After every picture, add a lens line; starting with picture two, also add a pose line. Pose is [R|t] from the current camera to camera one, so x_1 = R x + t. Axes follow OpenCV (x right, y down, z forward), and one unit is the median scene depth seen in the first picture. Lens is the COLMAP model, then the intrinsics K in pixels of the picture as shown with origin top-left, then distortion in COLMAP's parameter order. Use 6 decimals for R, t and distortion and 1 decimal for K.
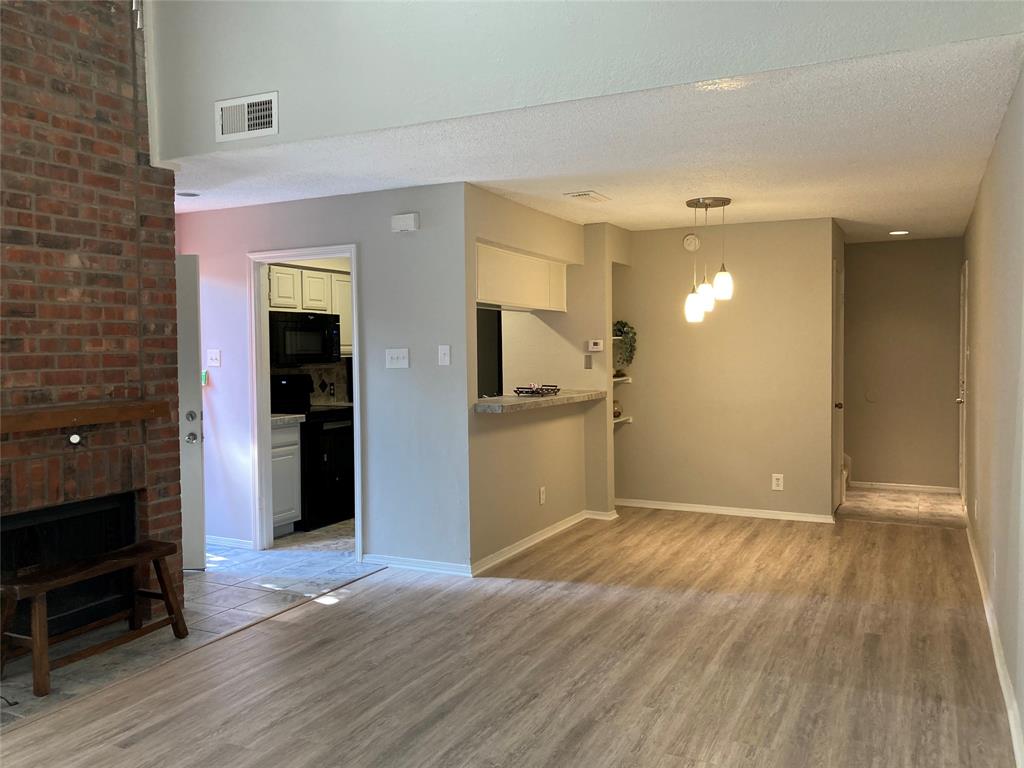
lens RADIAL K [[830.0, 0, 511.4], [0, 830.0, 384.4], [0, 0, 1]] dist [0.003849, 0.007269]
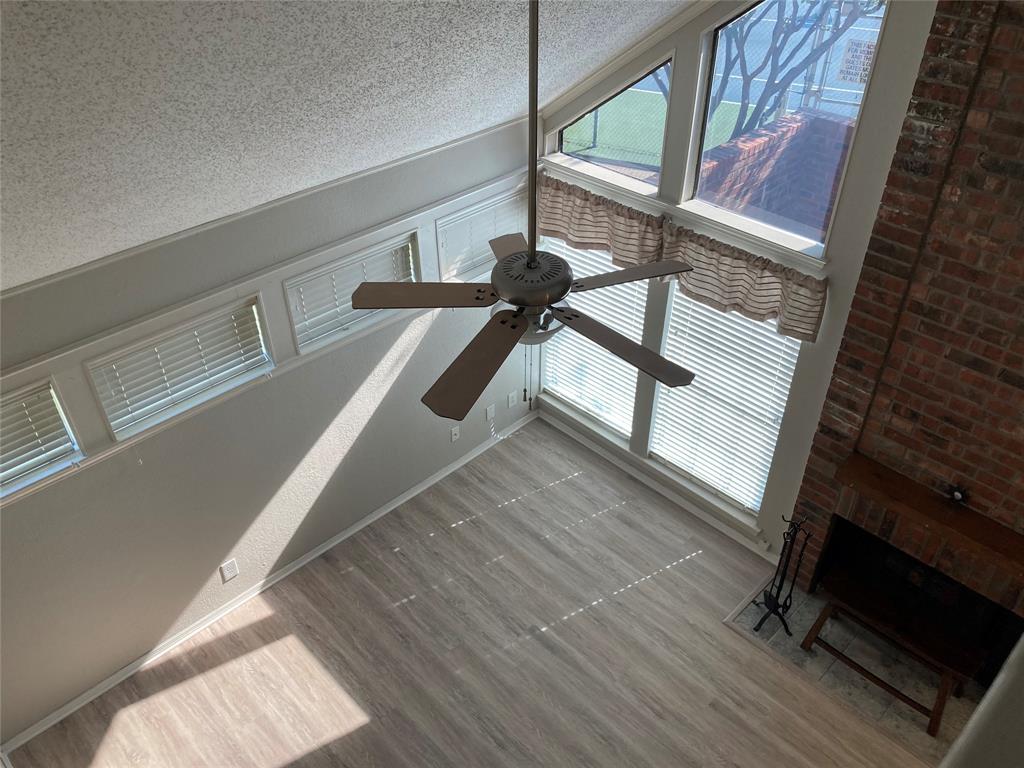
lens RADIAL K [[830.0, 0, 504.8], [0, 830.0, 386.9], [0, 0, 1]] dist [0.003849, 0.007269]
pose [[-0.343034, 0.573307, -0.744075, 0.338491], [-0.036410, 0.783429, 0.620414, -0.699556], [0.938617, 0.239915, -0.247869, 0.661092]]
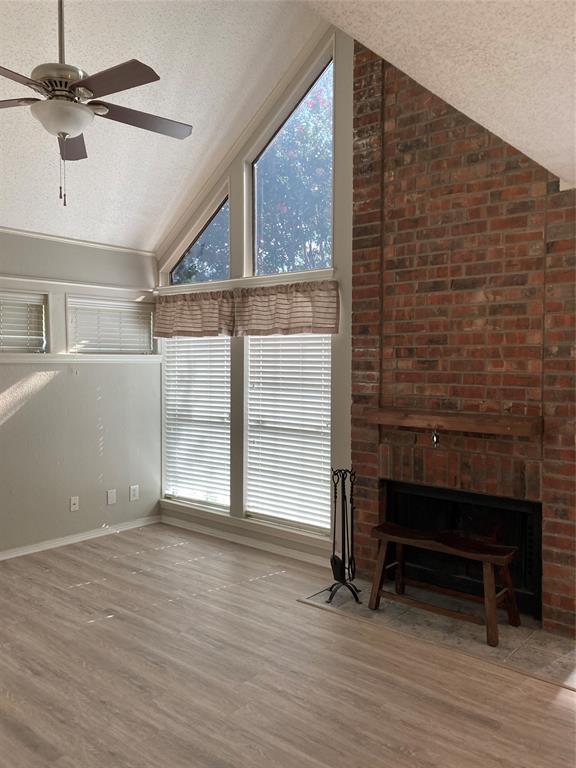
lens RADIAL K [[622.5, 0, 291.8], [0, 622.5, 386.2], [0, 0, 1]] dist [0.003849, 0.007269]
pose [[-0.244186, 0.047684, -0.968555, 0.424927], [-0.052693, 0.996662, 0.062352, -0.059205], [0.968296, 0.066262, -0.240859, 0.945223]]
